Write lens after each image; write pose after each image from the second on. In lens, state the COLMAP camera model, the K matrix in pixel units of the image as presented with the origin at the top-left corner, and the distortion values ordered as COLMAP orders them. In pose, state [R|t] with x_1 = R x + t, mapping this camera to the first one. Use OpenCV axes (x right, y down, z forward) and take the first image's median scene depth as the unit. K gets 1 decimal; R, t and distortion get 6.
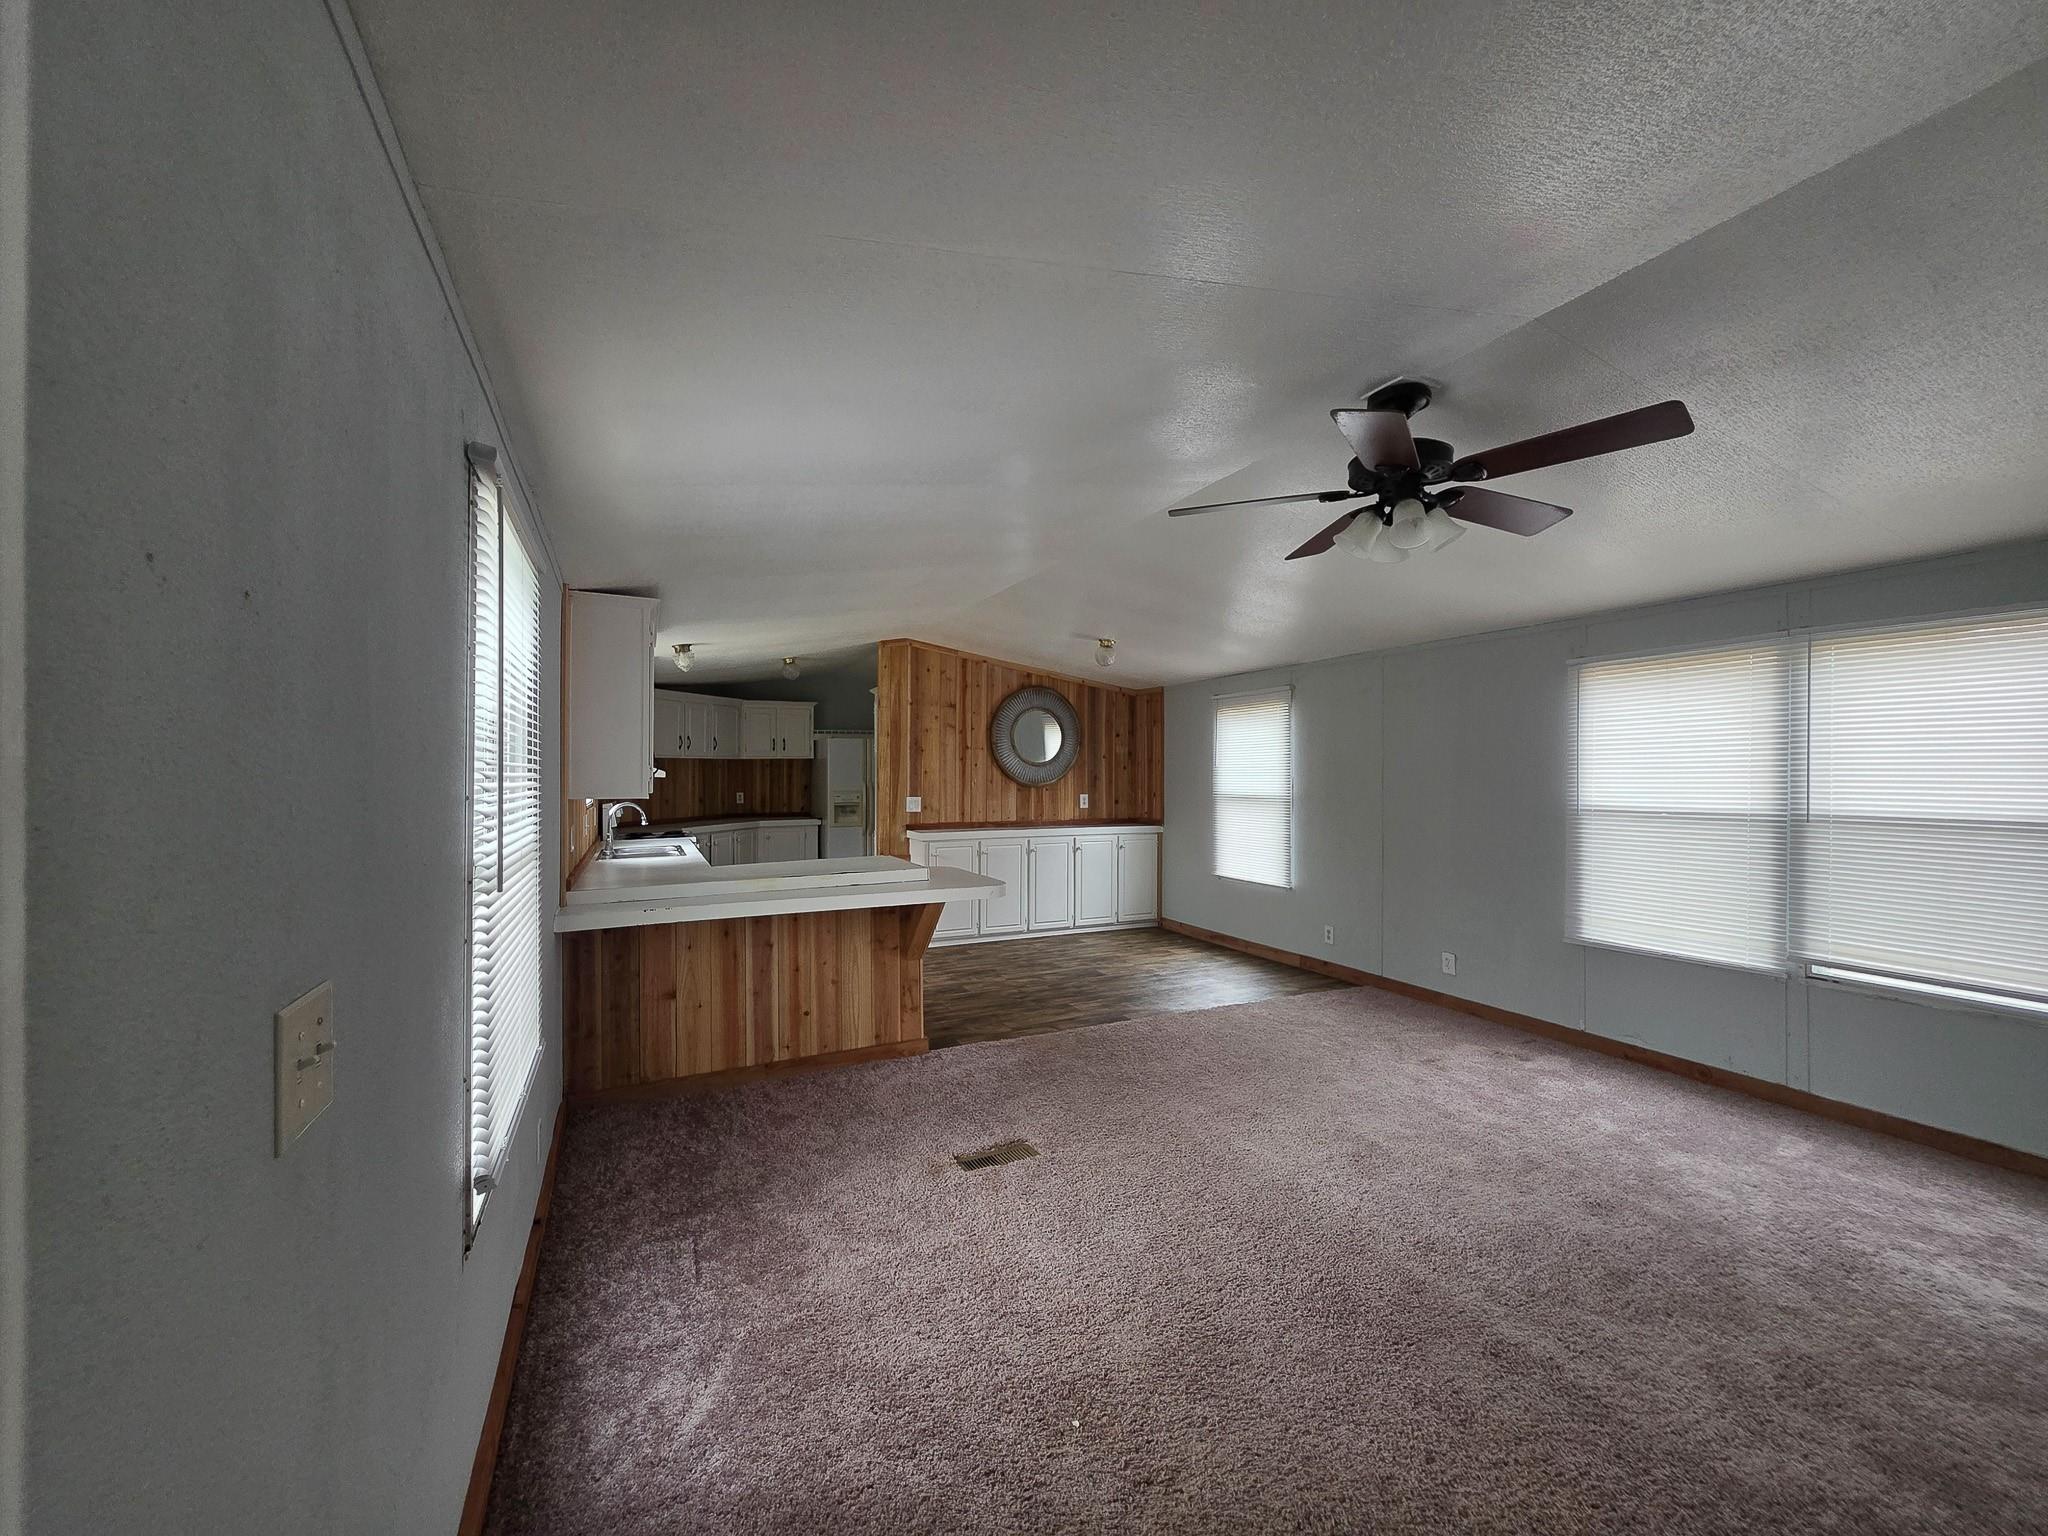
lens RADIAL K [[836.7, 0, 1044.5], [0, 836.7, 769.4], [0, 0, 1]] dist [0.002461, -0.002722]
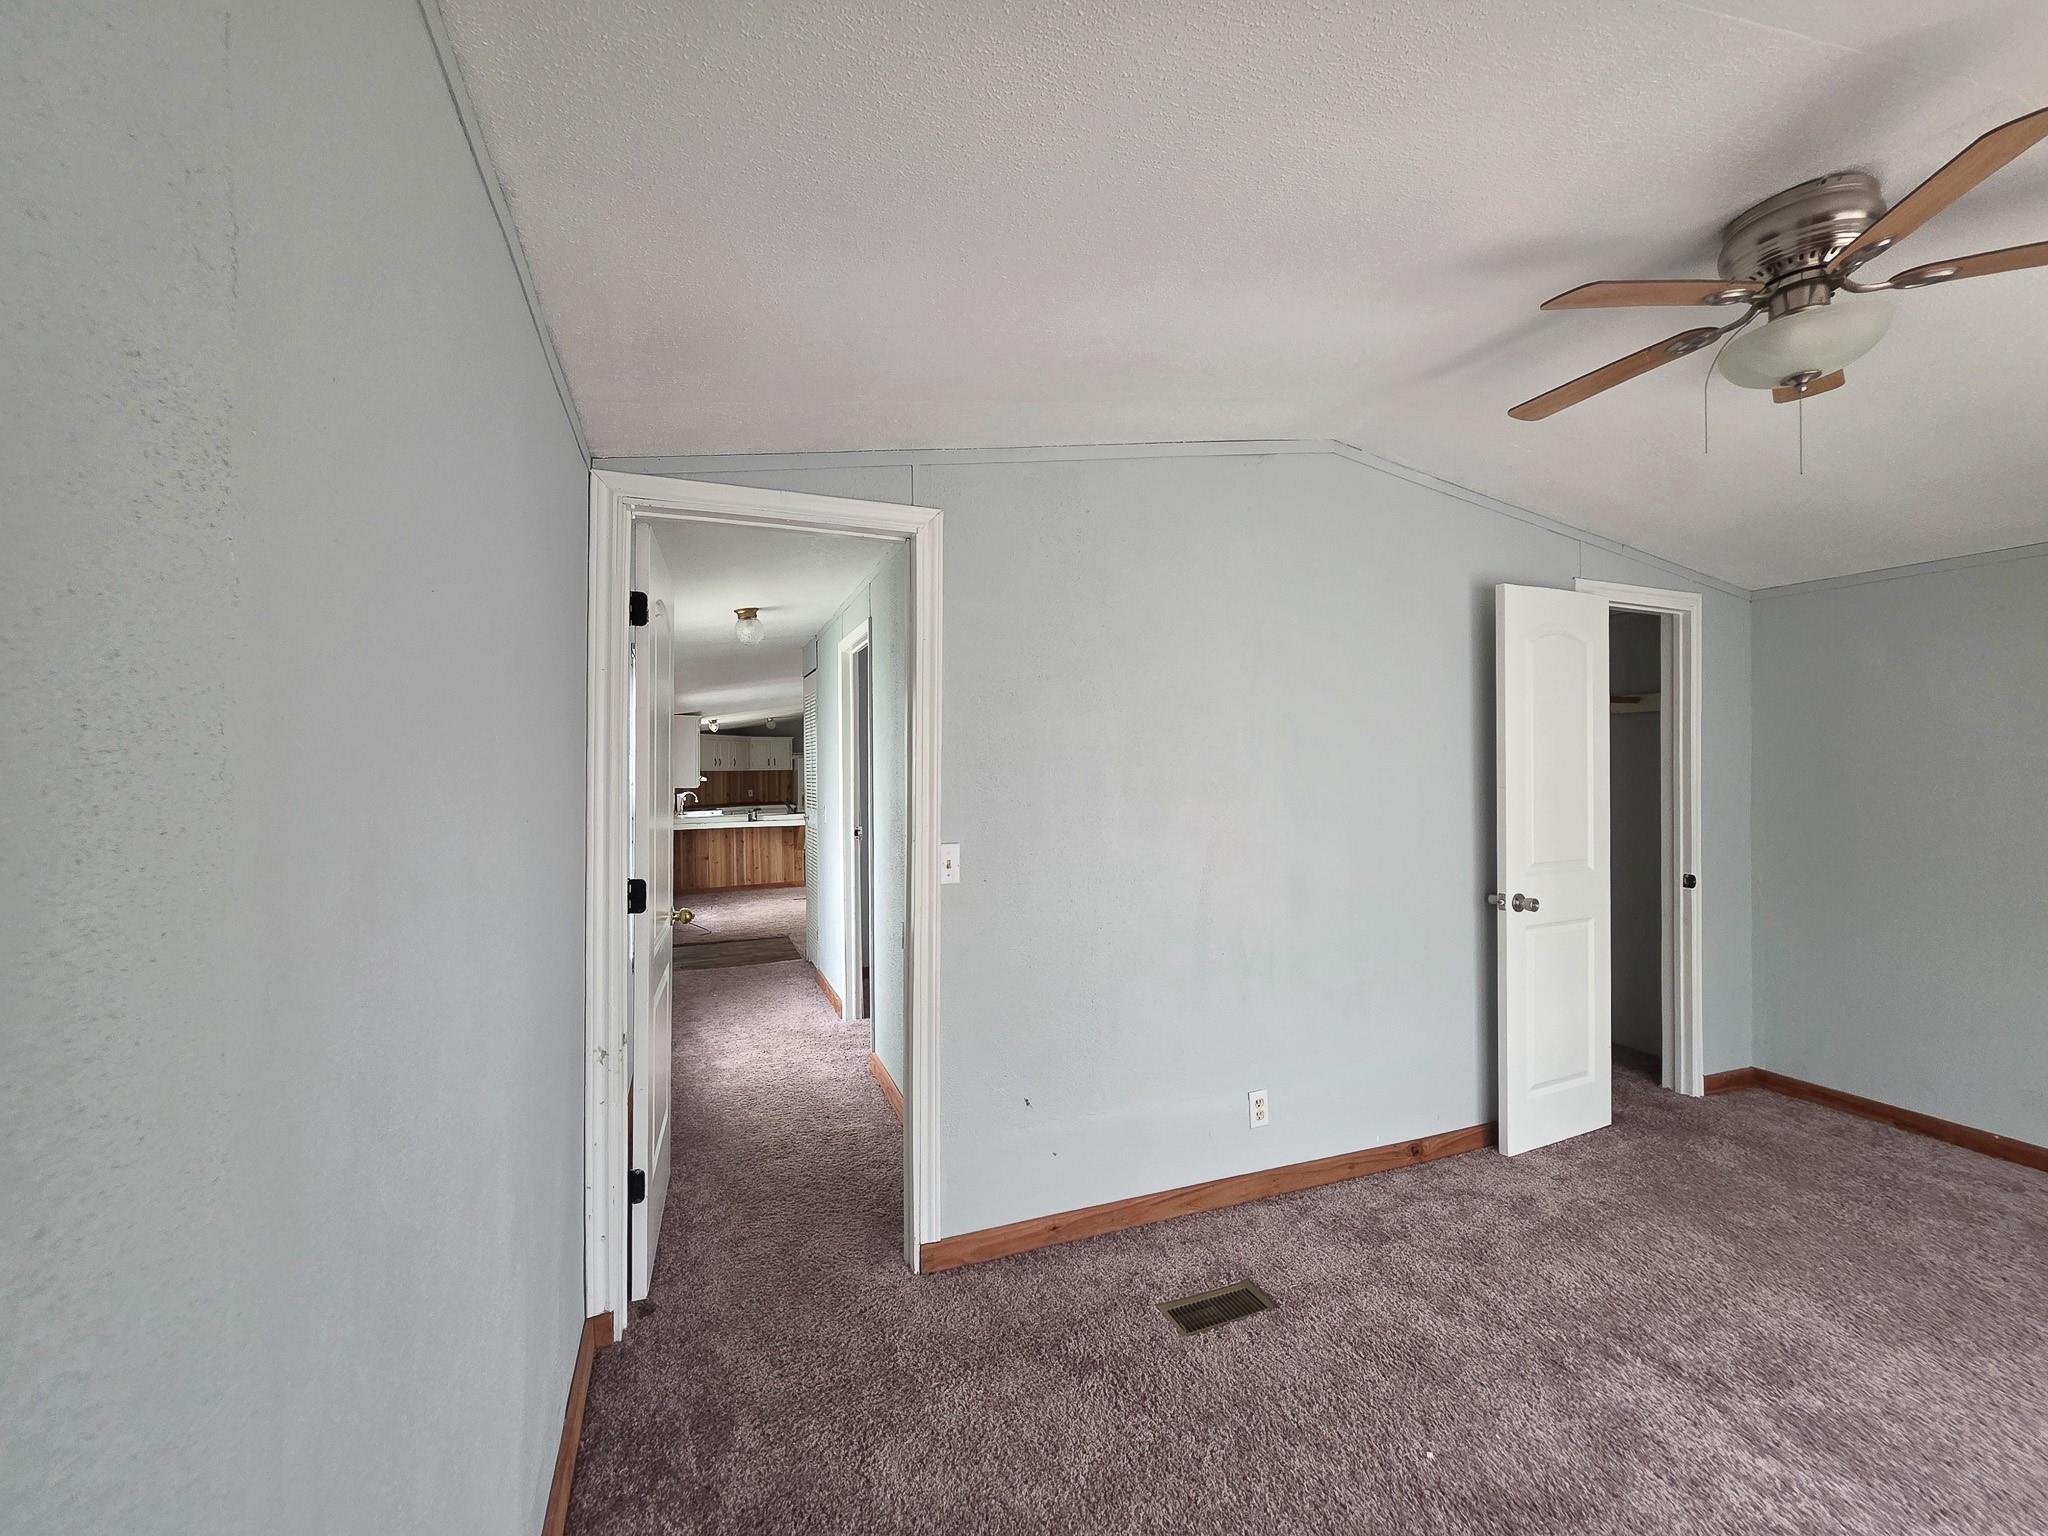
lens RADIAL K [[836.7, 0, 1023.5], [0, 836.7, 771.4], [0, 0, 1]] dist [0.002461, -0.002722]
pose [[0.997301, -0.011925, -0.072442, 0.317861], [0.011662, 0.999924, -0.004056, 0.002767], [0.072485, 0.003200, 0.997364, -0.667455]]
